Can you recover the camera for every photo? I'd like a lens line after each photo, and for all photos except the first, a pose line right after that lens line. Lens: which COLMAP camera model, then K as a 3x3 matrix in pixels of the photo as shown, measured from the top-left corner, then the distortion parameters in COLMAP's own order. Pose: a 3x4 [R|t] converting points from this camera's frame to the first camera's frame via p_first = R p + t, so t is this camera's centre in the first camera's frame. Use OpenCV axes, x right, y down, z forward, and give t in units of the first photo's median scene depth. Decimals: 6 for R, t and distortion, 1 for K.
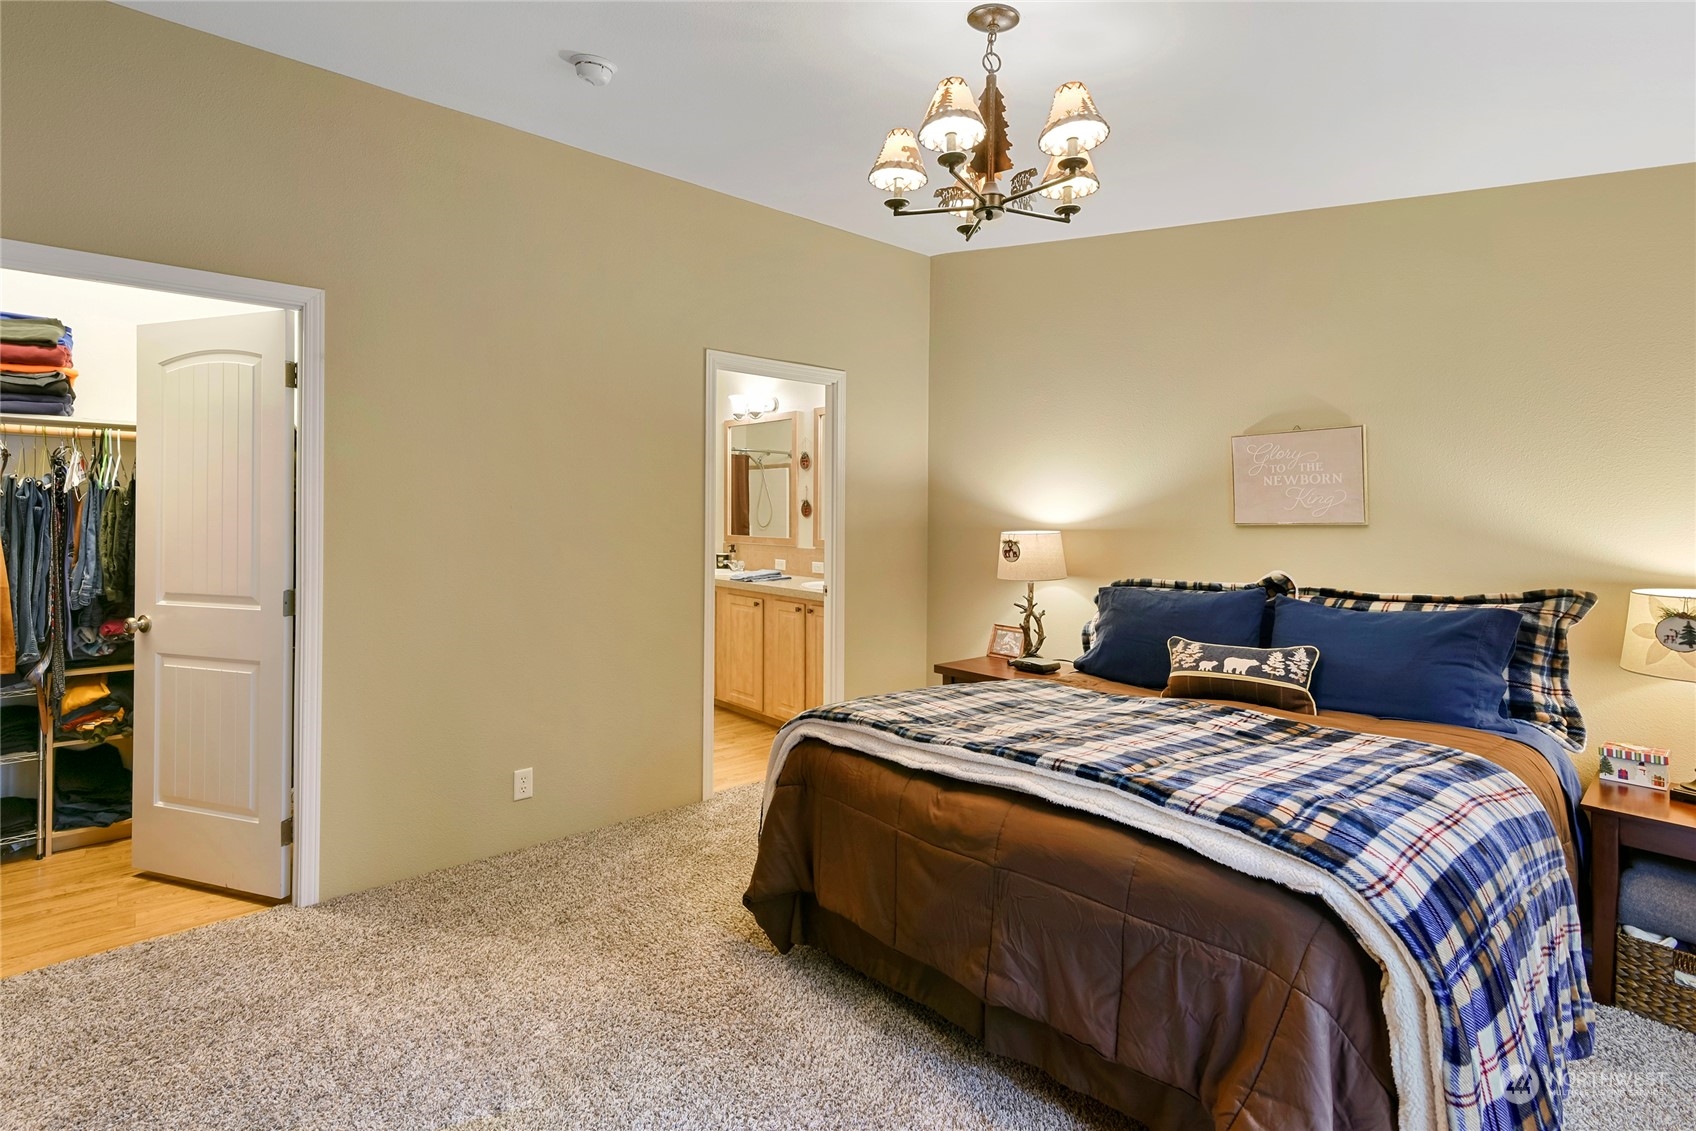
lens RADIAL K [[805.5, 0, 824.5], [0, 805.5, 490.3], [0, 0, 1]] dist [-0.015112, -0.000066]
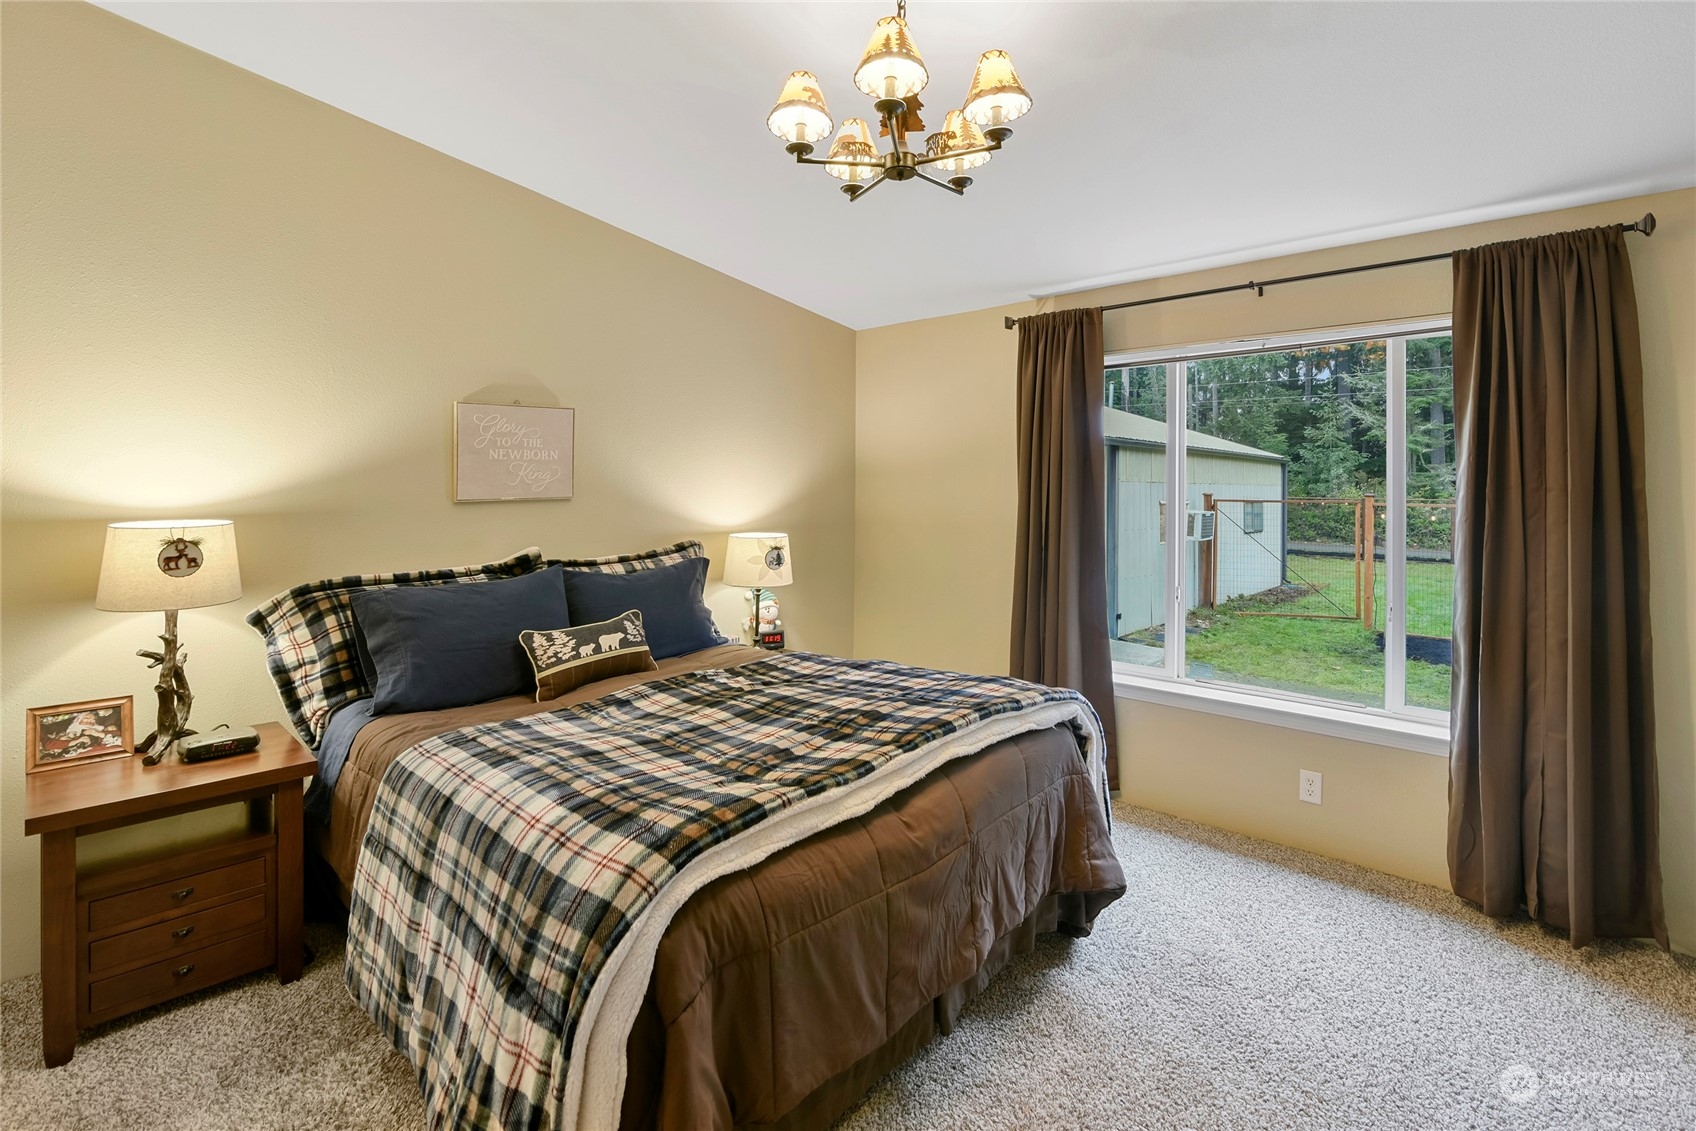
lens RADIAL K [[805.5, 0, 824.5], [0, 805.5, 490.3], [0, 0, 1]] dist [-0.015112, -0.000066]
pose [[-0.086703, -0.009649, 0.996187, -0.639923], [-0.030999, 0.999495, 0.006983, 0.018161], [-0.995752, -0.030275, -0.086959, 1.047317]]
